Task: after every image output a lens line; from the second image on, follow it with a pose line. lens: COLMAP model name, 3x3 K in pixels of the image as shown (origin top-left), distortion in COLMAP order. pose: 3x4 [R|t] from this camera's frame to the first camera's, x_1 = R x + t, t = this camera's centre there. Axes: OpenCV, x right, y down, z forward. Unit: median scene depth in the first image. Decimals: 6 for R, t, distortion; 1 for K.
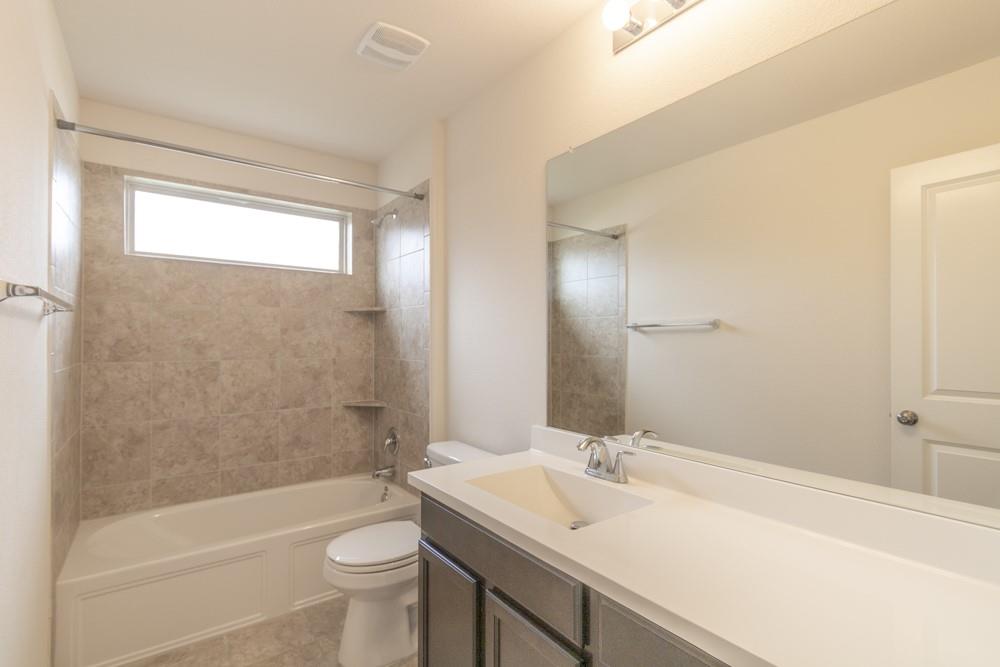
lens RADIAL K [[452.6, 0, 496.9], [0, 452.6, 336.1], [0, 0, 1]] dist [0.003273, 0.000115]
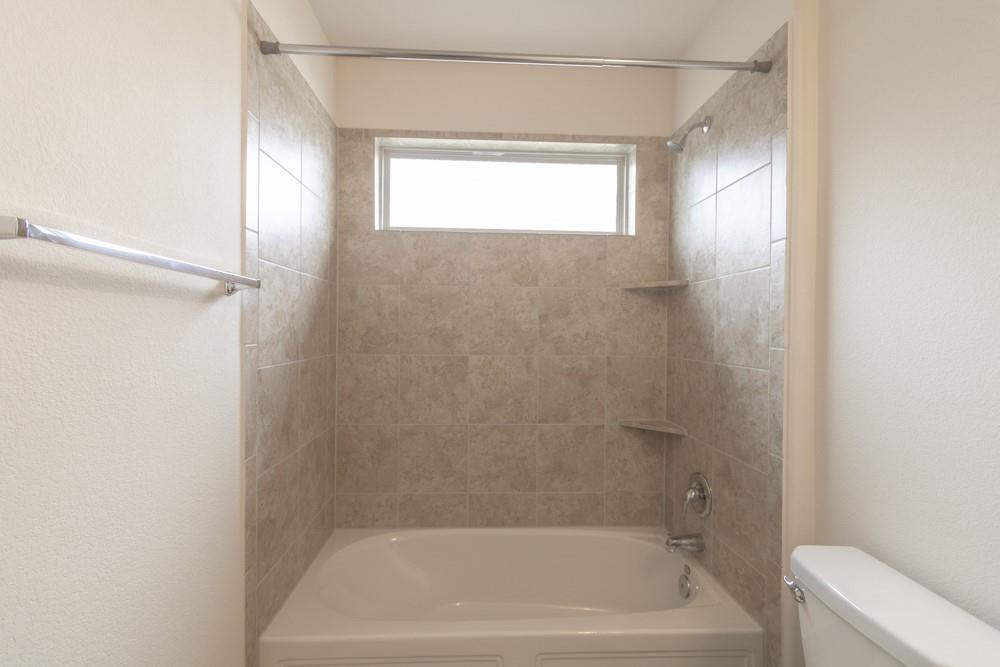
lens RADIAL K [[452.6, 0, 496.9], [0, 452.6, 336.1], [0, 0, 1]] dist [0.003273, 0.000115]
pose [[0.829404, 0.015001, -0.558447, -0.125581], [-0.003255, 0.999752, 0.022022, 0.002707], [0.558639, -0.016448, 0.829248, 0.361902]]
